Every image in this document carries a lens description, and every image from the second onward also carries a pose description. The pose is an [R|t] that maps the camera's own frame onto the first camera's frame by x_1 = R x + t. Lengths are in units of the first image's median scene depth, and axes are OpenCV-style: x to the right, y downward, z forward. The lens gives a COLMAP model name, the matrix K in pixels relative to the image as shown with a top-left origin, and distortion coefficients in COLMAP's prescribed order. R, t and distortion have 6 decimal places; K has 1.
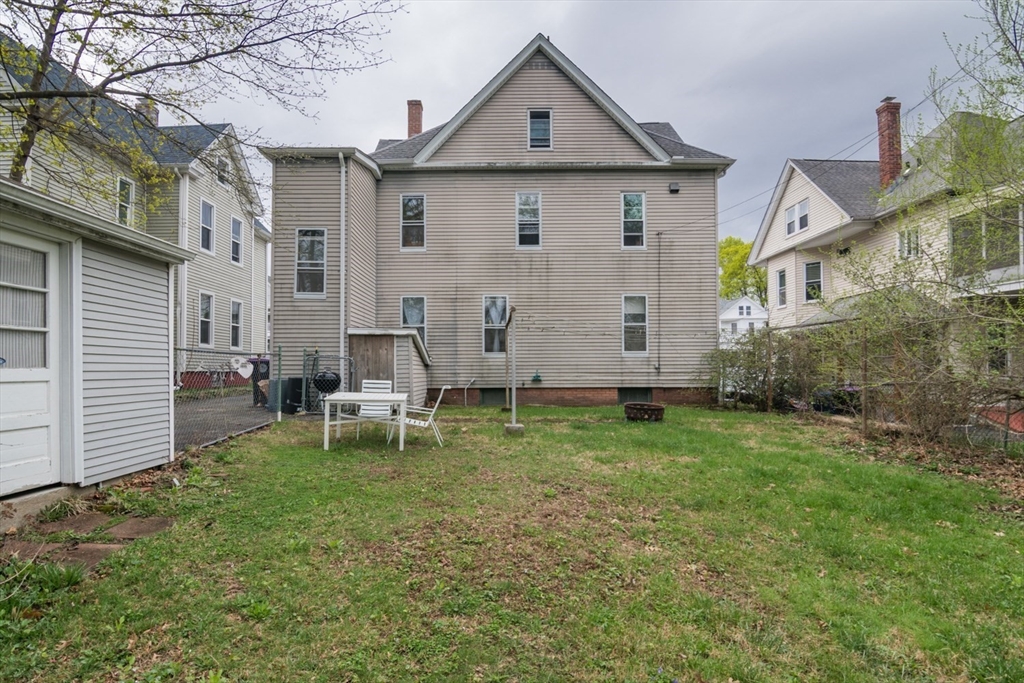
lens RADIAL K [[505.3, 0, 510.4], [0, 505.3, 362.0], [0, 0, 1]] dist [-0.005308, -0.001570]
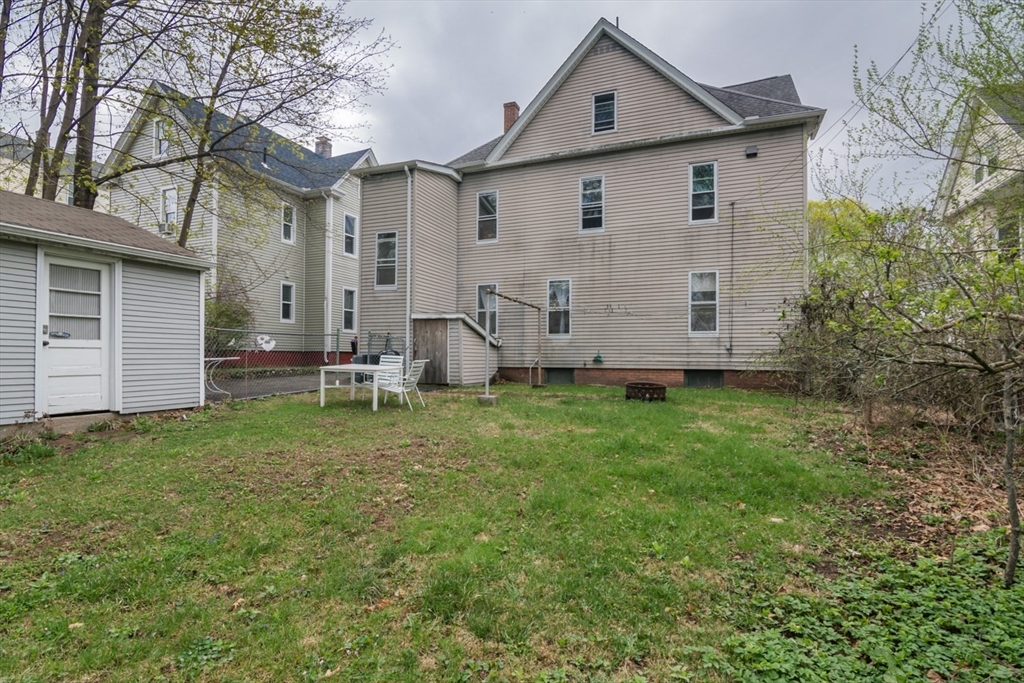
lens RADIAL K [[504.9, 0, 509.8], [0, 504.9, 350.1], [0, 0, 1]] dist [-0.004538, -0.001160]
pose [[0.927178, 0.002692, -0.374612, 0.267406], [-0.001045, 0.999989, 0.004599, 0.010173], [0.374620, -0.003872, 0.927170, -0.008777]]
